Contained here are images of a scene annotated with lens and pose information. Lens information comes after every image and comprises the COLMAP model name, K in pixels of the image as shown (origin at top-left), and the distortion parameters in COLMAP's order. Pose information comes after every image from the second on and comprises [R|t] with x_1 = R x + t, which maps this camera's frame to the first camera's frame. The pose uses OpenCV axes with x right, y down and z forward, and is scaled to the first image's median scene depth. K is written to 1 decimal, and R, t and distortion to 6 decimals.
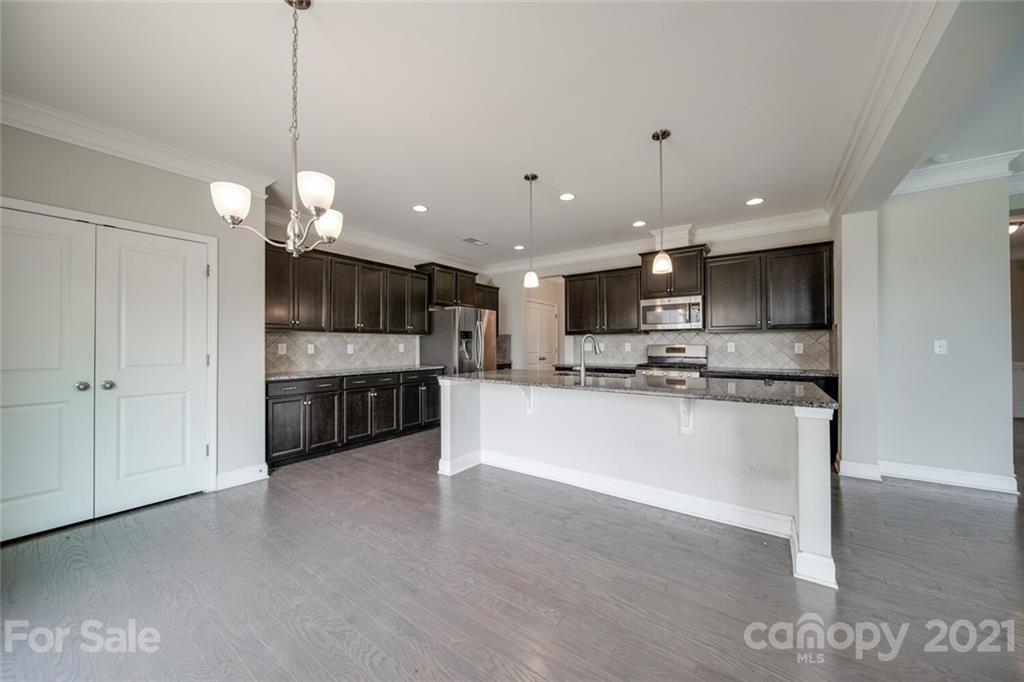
lens RADIAL K [[358.2, 0, 515.0], [0, 358.2, 340.5], [0, 0, 1]] dist [-0.001778, -0.000427]
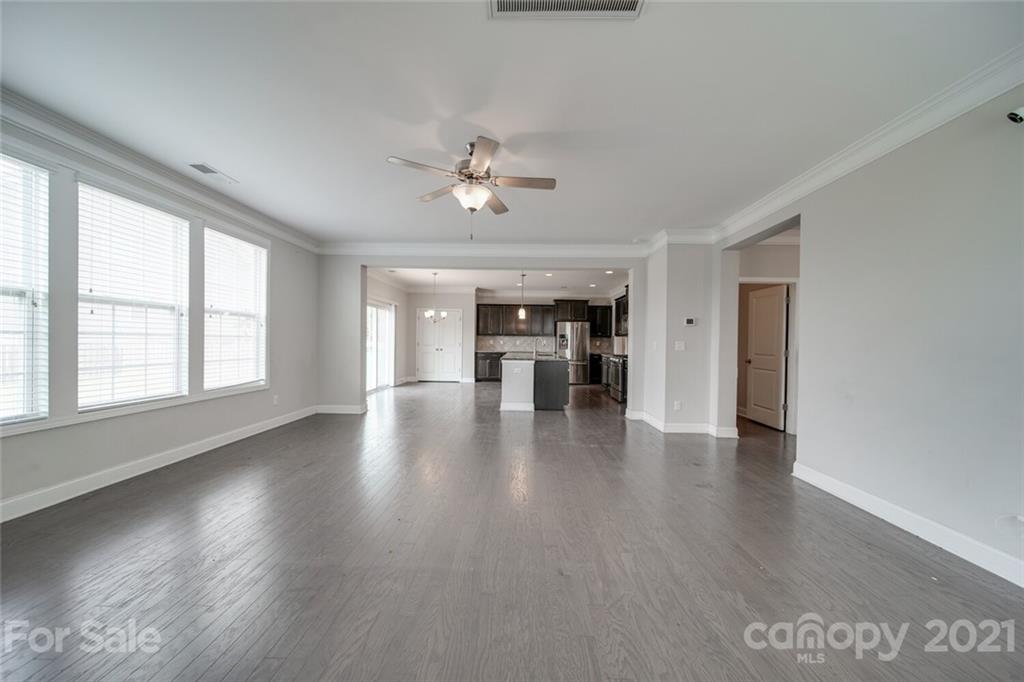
lens RADIAL K [[358.2, 0, 515.0], [0, 358.2, 340.5], [0, 0, 1]] dist [-0.001778, -0.000427]
pose [[0.565257, 0.010671, -0.824846, 1.612706], [-0.005435, 0.999943, 0.009212, -0.013047], [0.824897, -0.000725, 0.565283, -0.369599]]
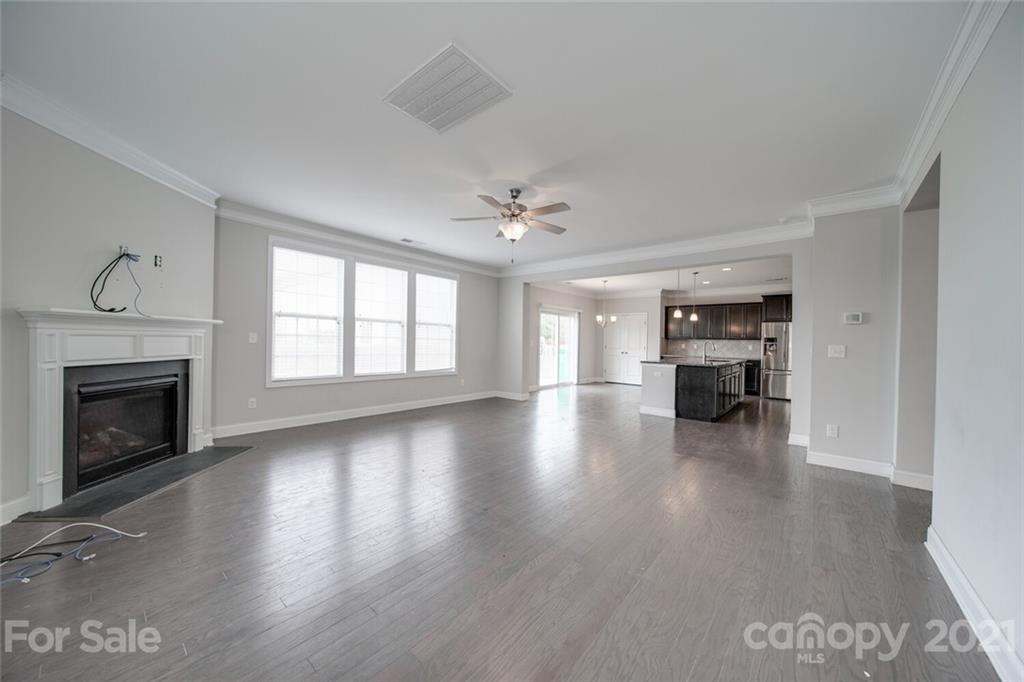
lens RADIAL K [[358.2, 0, 515.0], [0, 358.2, 340.5], [0, 0, 1]] dist [-0.001778, -0.000427]
pose [[-0.078778, -0.000086, -0.996892, 1.875407], [-0.007510, 0.999972, 0.000507, -0.007974], [0.996864, 0.007527, -0.078777, 0.012336]]
